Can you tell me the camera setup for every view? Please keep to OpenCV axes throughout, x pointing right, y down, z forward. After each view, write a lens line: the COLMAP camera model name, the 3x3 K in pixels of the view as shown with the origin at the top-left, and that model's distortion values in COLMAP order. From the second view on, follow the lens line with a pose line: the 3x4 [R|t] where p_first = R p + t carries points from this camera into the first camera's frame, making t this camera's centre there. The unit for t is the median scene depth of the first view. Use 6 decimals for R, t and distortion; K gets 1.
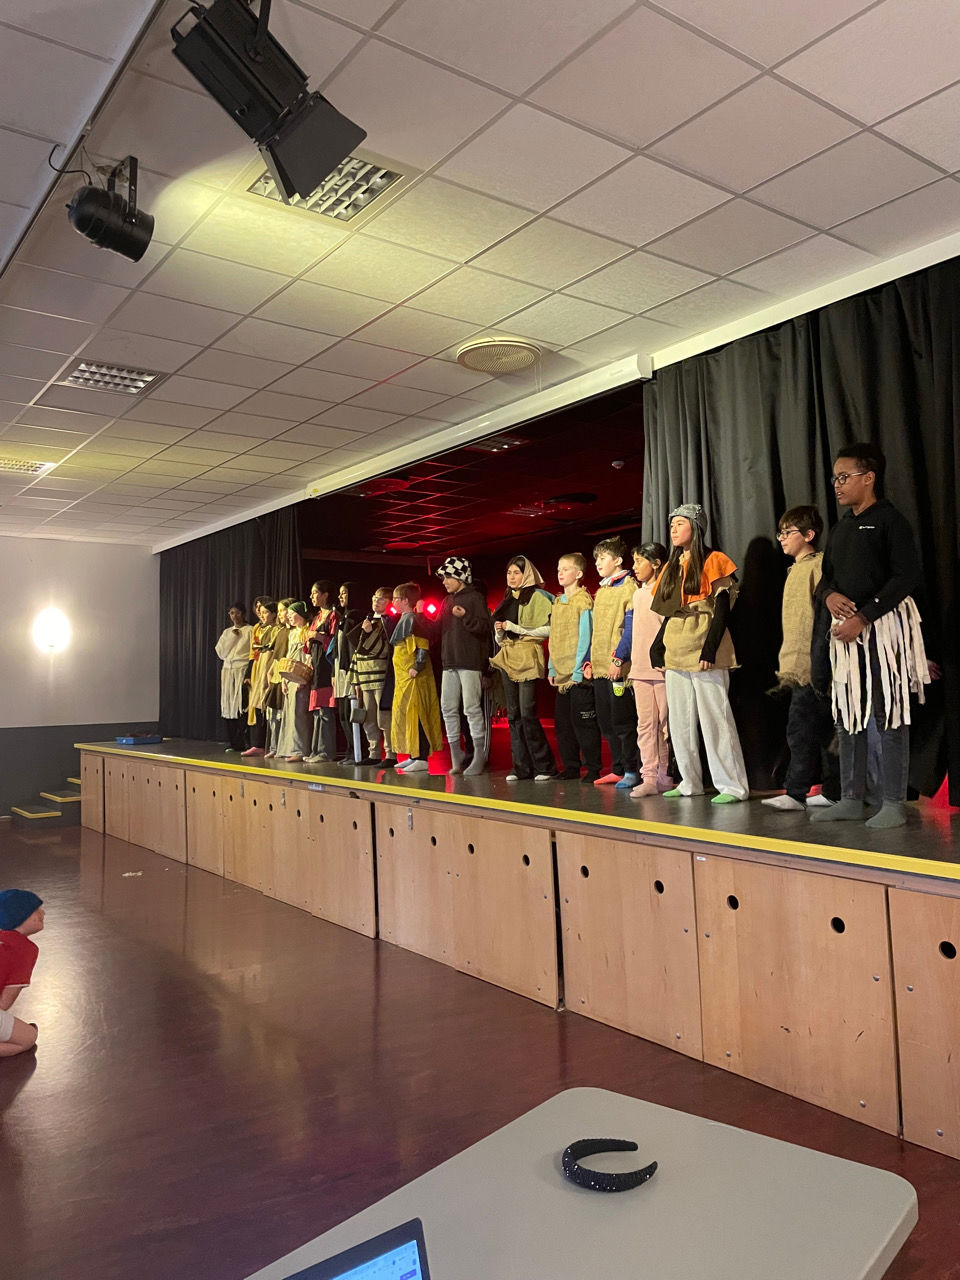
lens RADIAL K [[968.1, 0, 481.1], [0, 968.1, 635.3], [0, 0, 1]] dist [0.094236, -0.132048]
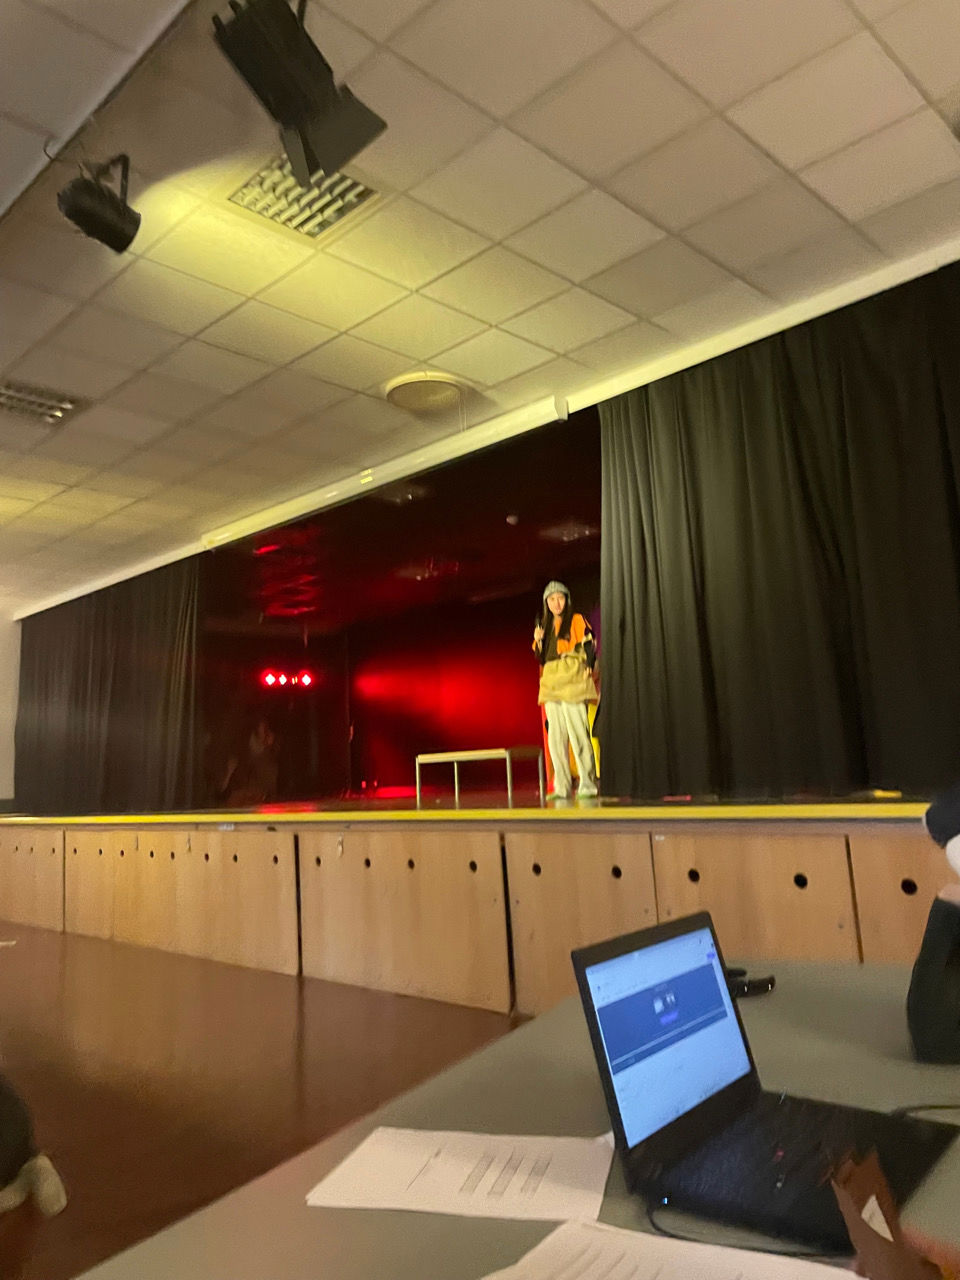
lens RADIAL K [[974.5, 0, 465.2], [0, 974.5, 628.8], [0, 0, 1]] dist [0.093263, -0.133112]
pose [[0.989667, 0.003600, 0.143341, -0.100006], [0.012106, 0.994018, -0.108547, 0.089873], [-0.142874, 0.109161, 0.983703, -0.019165]]
